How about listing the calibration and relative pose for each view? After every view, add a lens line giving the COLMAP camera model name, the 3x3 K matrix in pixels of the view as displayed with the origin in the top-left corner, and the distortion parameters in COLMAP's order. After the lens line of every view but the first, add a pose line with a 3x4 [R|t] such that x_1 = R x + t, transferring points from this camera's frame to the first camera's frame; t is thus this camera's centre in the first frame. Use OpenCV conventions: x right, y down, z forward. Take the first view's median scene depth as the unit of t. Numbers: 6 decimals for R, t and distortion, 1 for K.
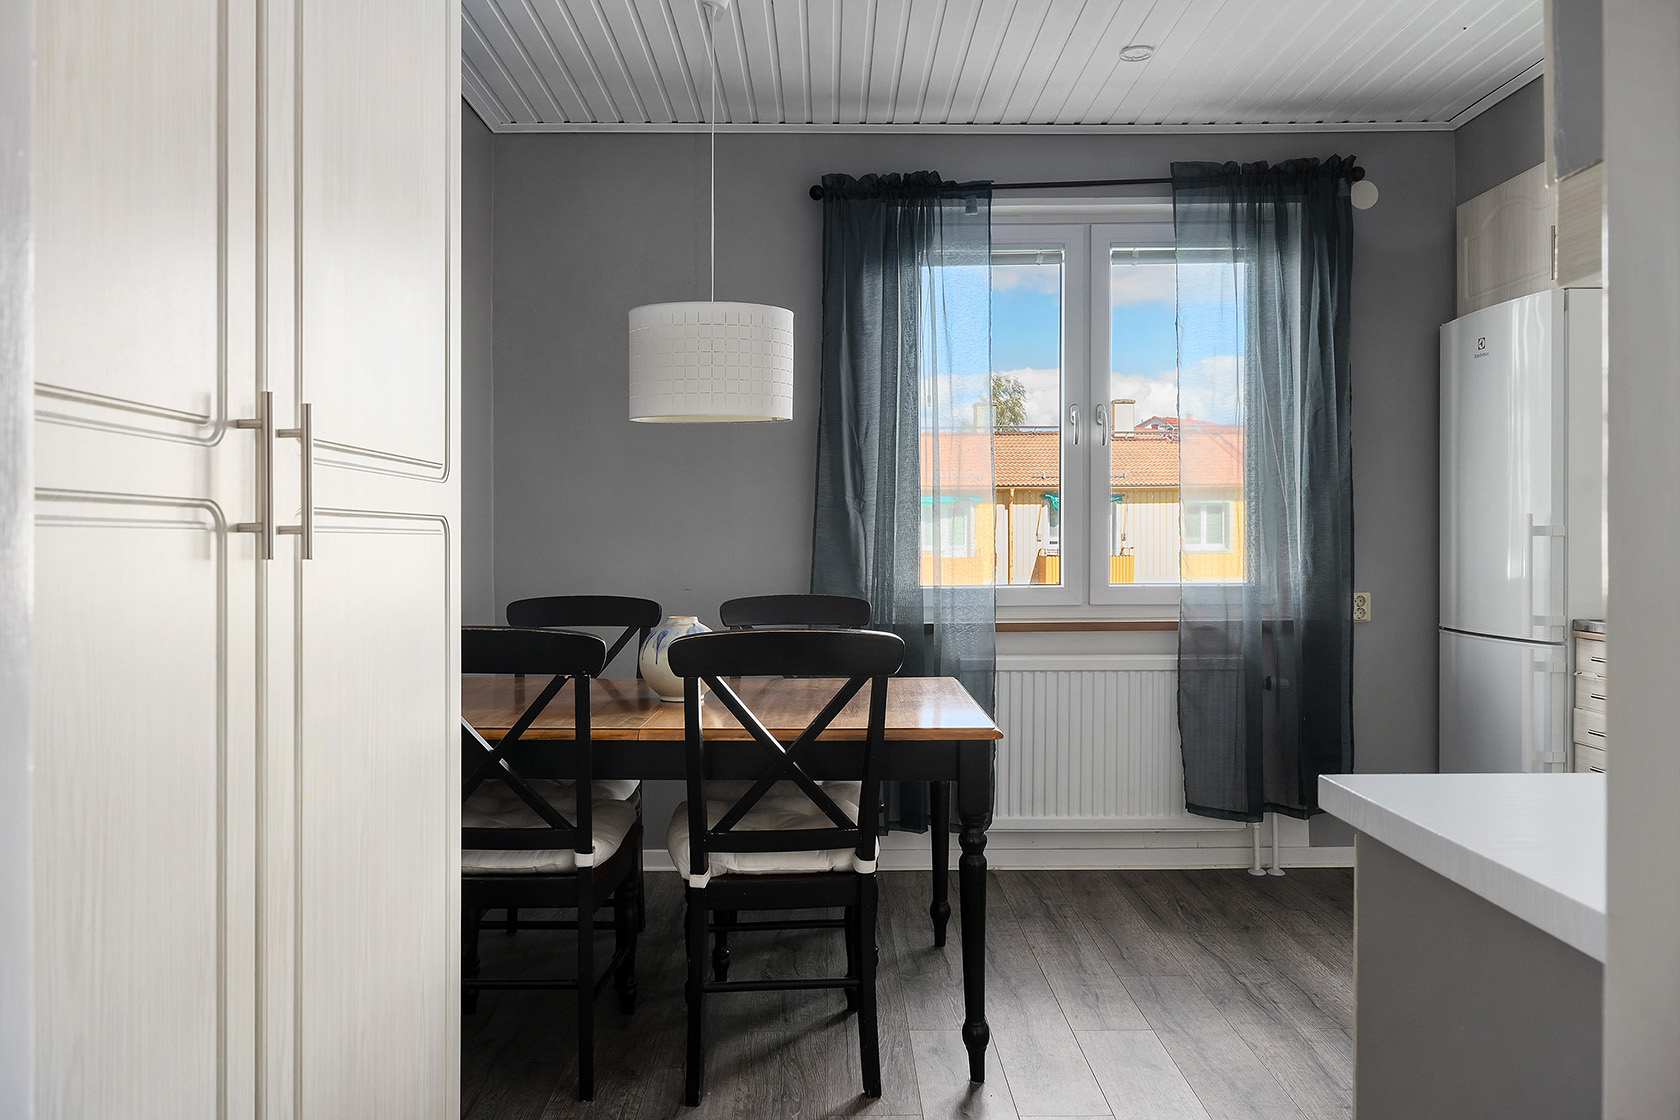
lens RADIAL K [[1138.8, 0, 840.0], [0, 1138.8, 560.0], [0, 0, 1]] dist [-0.006059, -0.003610]
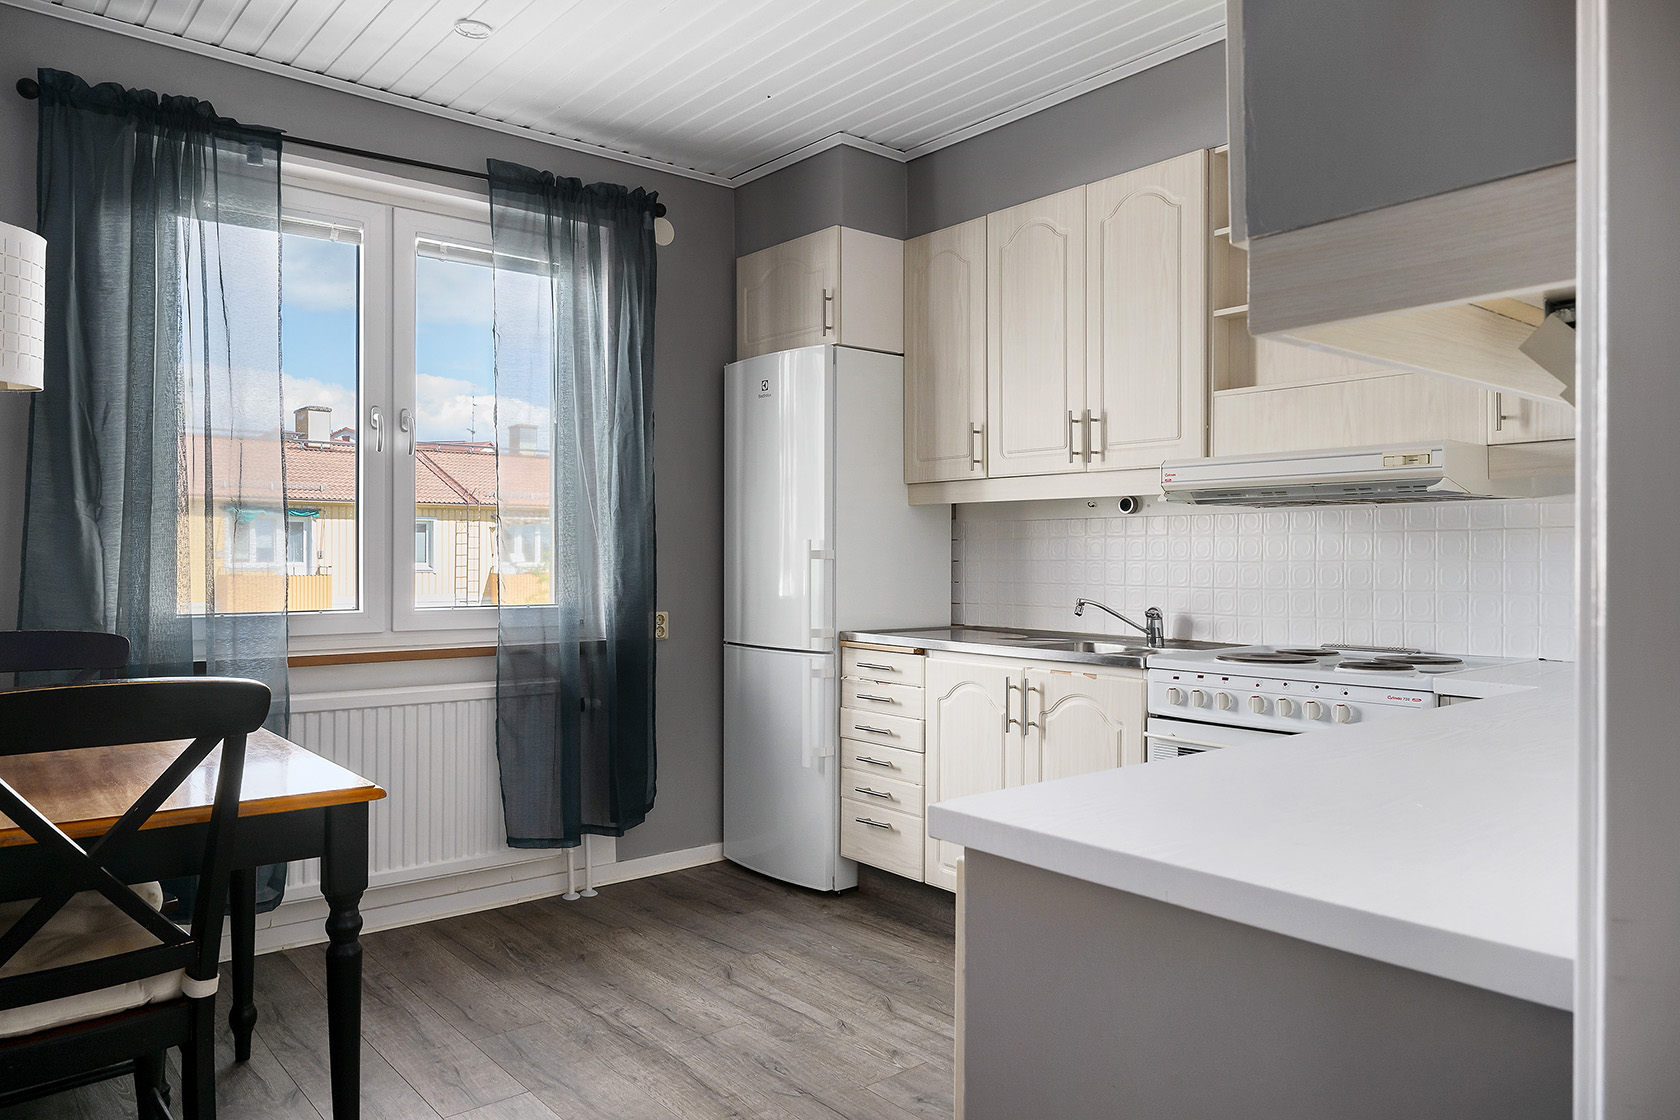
lens RADIAL K [[1137.1, 0, 840.7], [0, 1137.1, 578.6], [0, 0, 1]] dist [0.001275, -0.002216]
pose [[0.772417, -0.002461, 0.635111, -0.081859], [0.002627, 0.999996, 0.000679, -0.002100], [-0.635110, 0.001144, 0.772421, 0.089505]]
